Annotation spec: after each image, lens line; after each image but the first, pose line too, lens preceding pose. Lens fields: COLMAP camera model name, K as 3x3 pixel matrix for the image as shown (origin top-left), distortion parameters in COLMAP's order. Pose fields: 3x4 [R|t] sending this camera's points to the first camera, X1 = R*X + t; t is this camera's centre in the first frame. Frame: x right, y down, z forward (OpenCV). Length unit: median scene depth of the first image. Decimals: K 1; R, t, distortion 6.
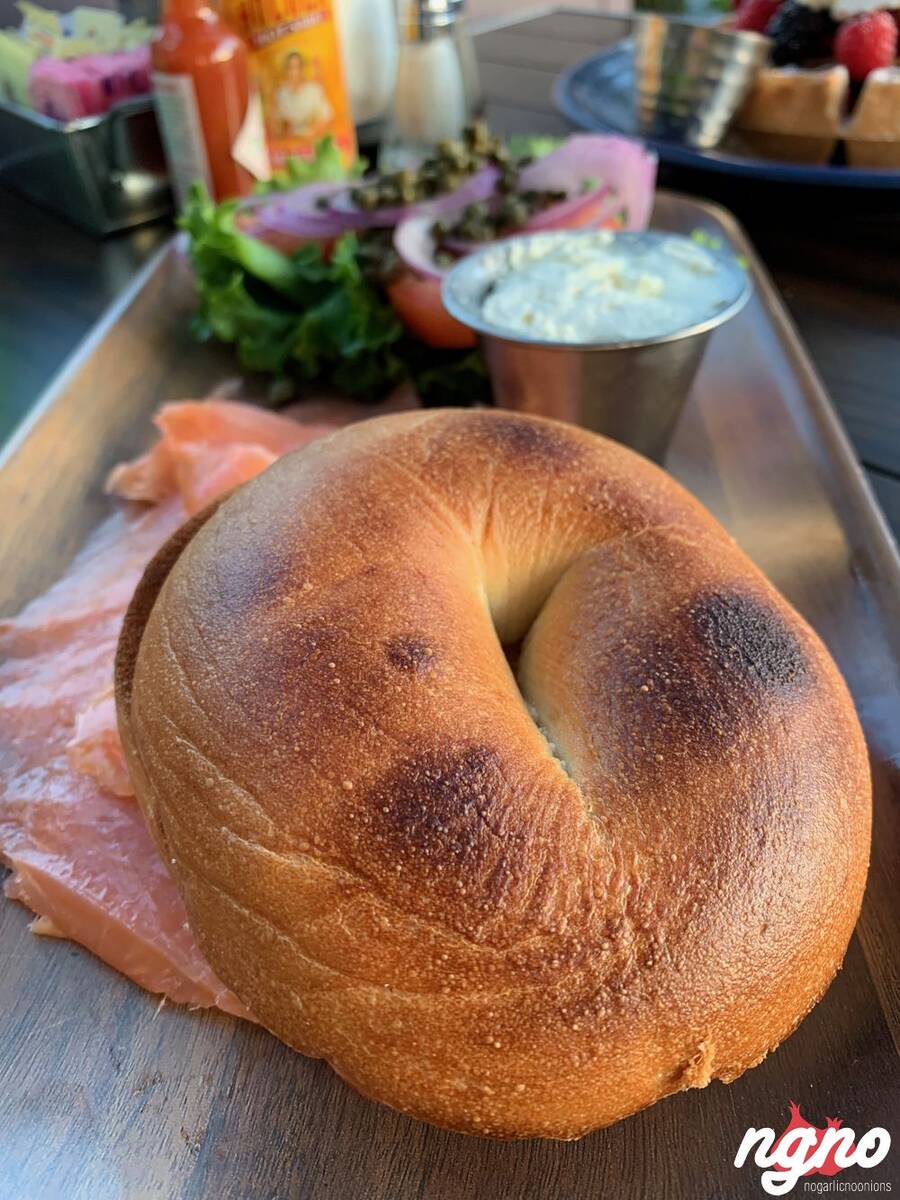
lens RADIAL K [[914.3, 0, 450.0], [0, 914.3, 600.0], [0, 0, 1]] dist [0.085127, -0.105229]
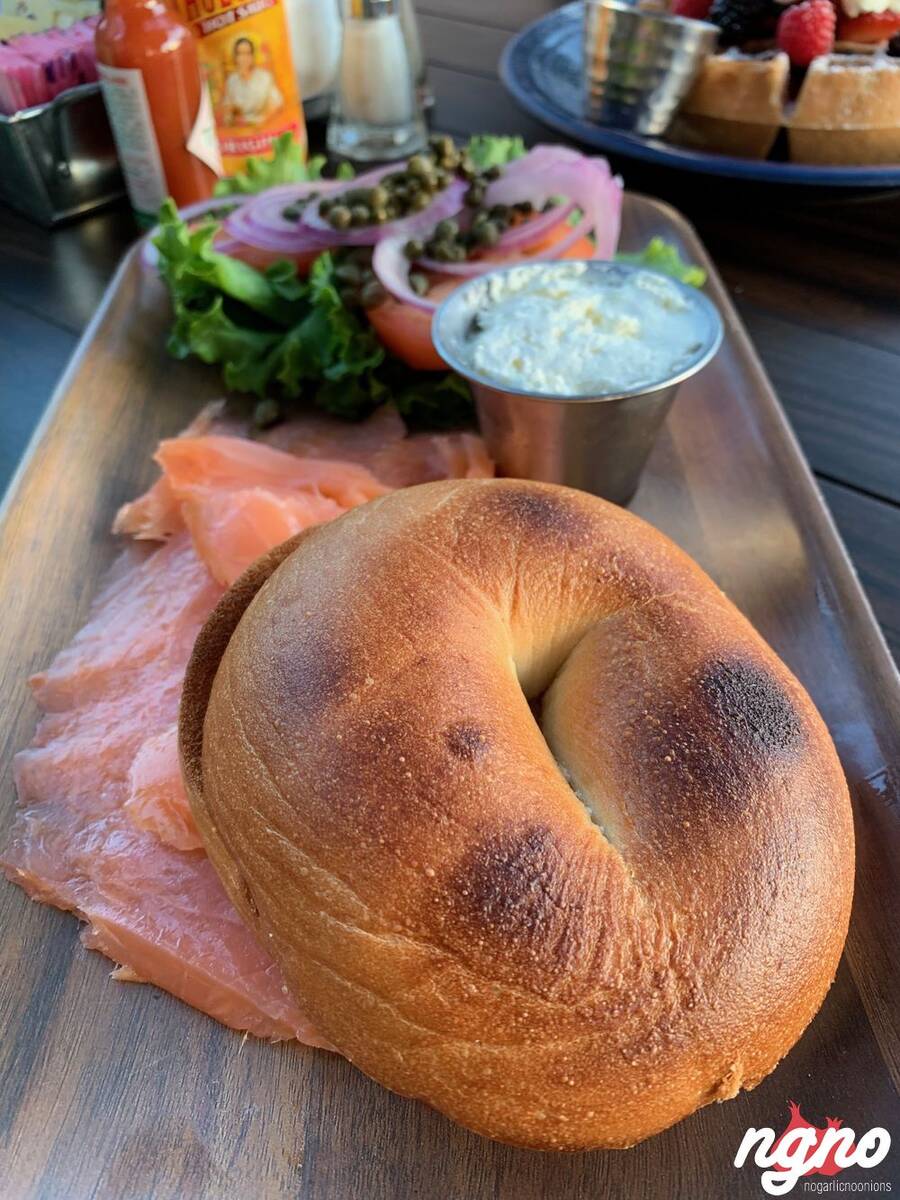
lens RADIAL K [[914.4, 0, 450.6], [0, 914.4, 603.7], [0, 0, 1]] dist [0.060721, -0.062144]
pose [[0.996500, -0.042296, 0.072109, -0.136580], [0.036426, 0.996059, 0.080862, -0.202523], [-0.075245, -0.077953, 0.994113, -0.115647]]
